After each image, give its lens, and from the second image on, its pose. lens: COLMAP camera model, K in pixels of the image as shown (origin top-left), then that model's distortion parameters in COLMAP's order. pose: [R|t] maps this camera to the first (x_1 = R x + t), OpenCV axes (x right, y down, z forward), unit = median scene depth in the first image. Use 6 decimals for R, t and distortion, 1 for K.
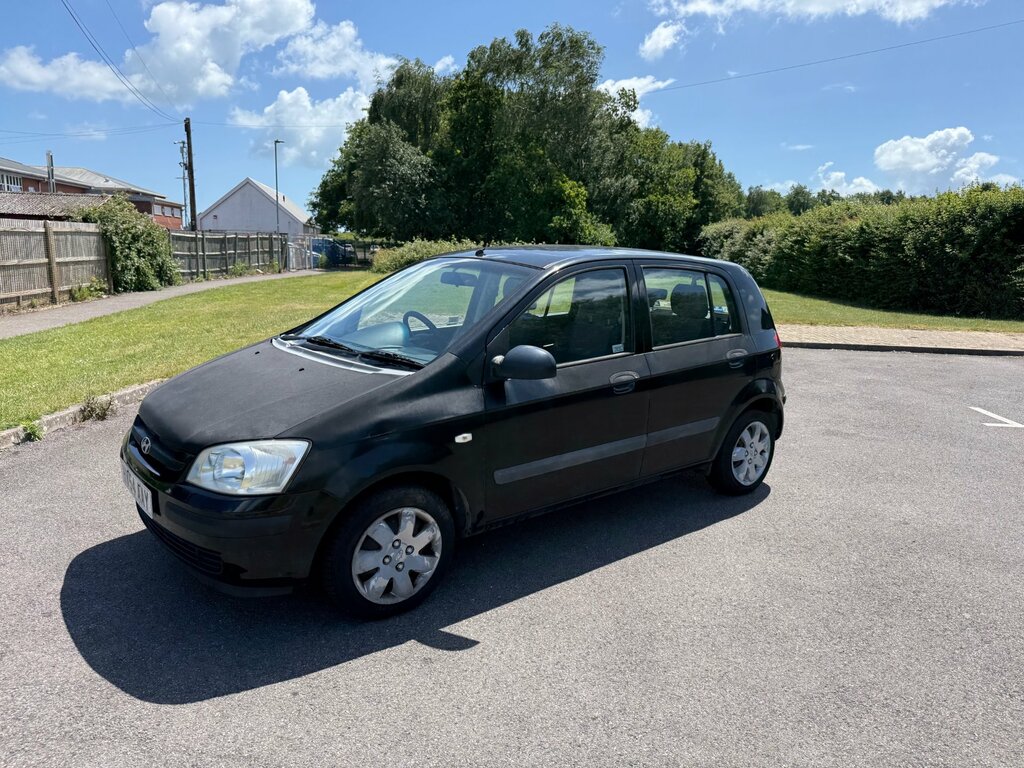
lens RADIAL K [[703.6, 0, 509.3], [0, 703.6, 399.6], [0, 0, 1]] dist [0.048044, -0.061300]
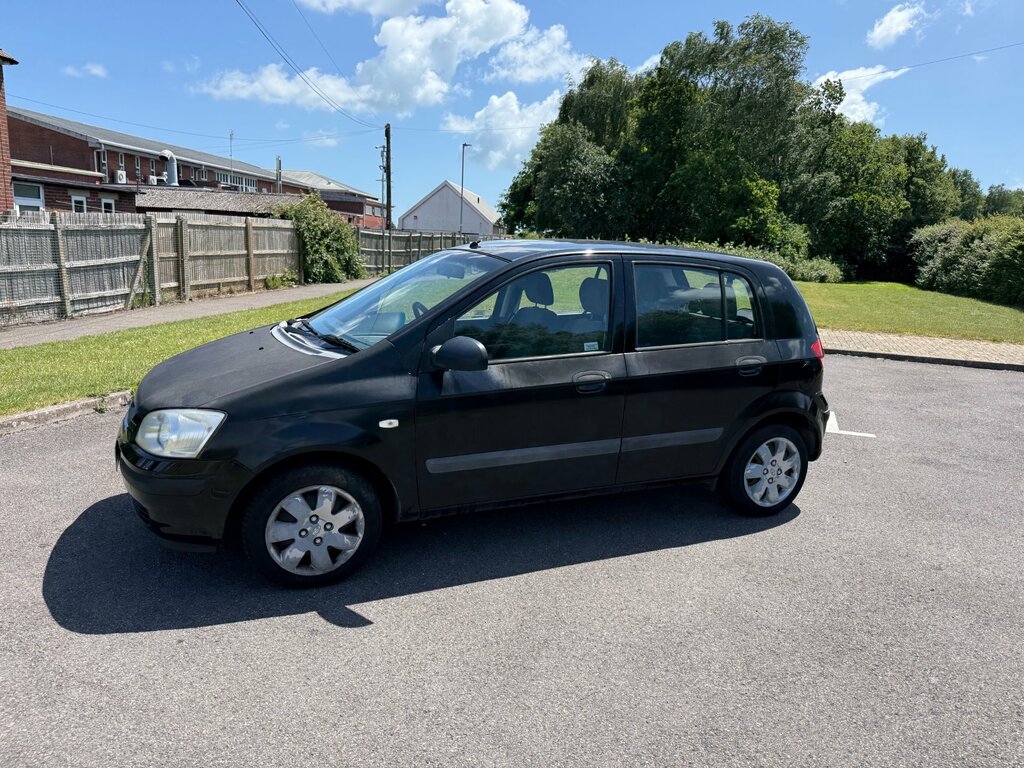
lens RADIAL K [[705.9, 0, 515.8], [0, 705.9, 398.0], [0, 0, 1]] dist [0.062021, -0.099161]
pose [[0.967305, 0.068796, -0.244106, 0.053439], [-0.069723, 0.997555, 0.004854, -0.000040], [0.243843, 0.012325, 0.969736, 0.007356]]
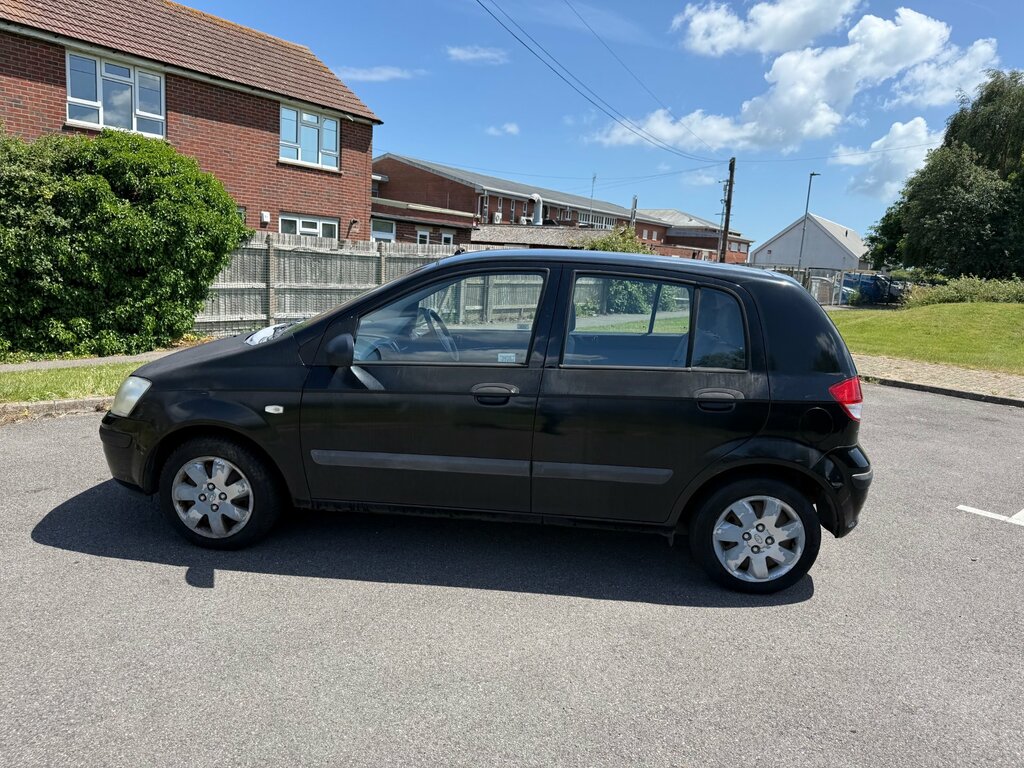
lens RADIAL K [[705.9, 0, 515.8], [0, 705.9, 398.0], [0, 0, 1]] dist [0.062021, -0.099161]
pose [[0.731373, 0.146101, -0.666144, 0.139069], [-0.180675, 0.983390, 0.017314, -0.007347], [0.657609, 0.107693, 0.745622, 0.062667]]
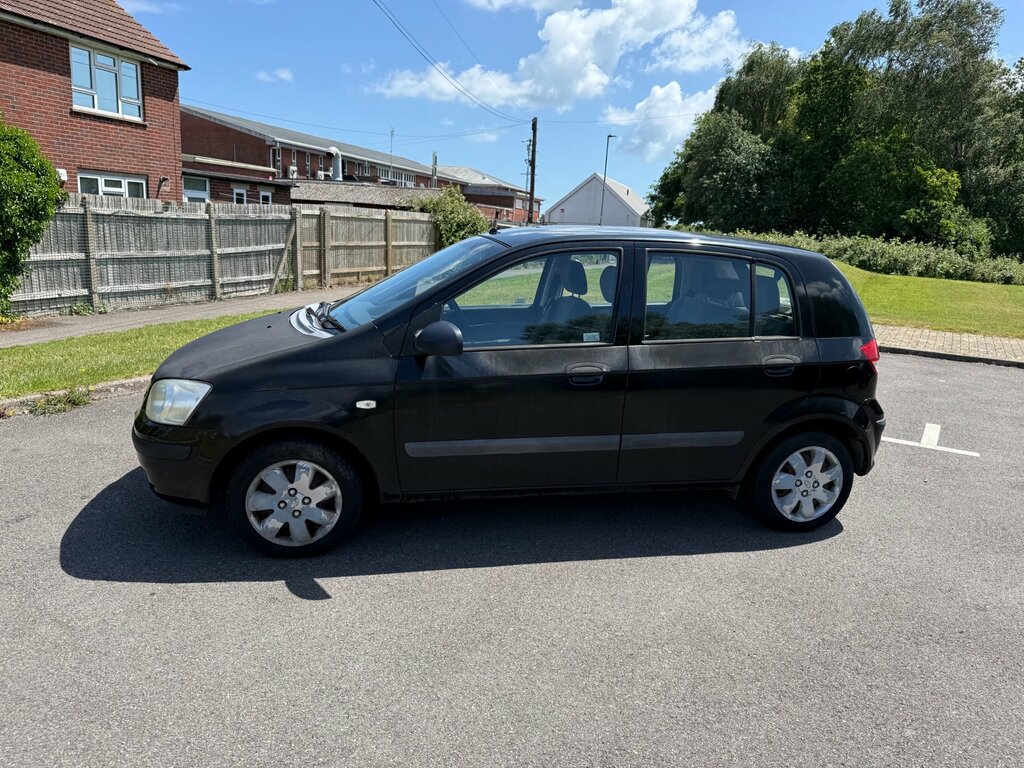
lens RADIAL K [[705.9, 0, 515.8], [0, 705.9, 398.0], [0, 0, 1]] dist [0.062021, -0.099161]
pose [[0.894093, 0.121425, -0.431107, 0.085651], [-0.119165, 0.992347, 0.032360, -0.002149], [0.431737, 0.022440, 0.901720, 0.023253]]
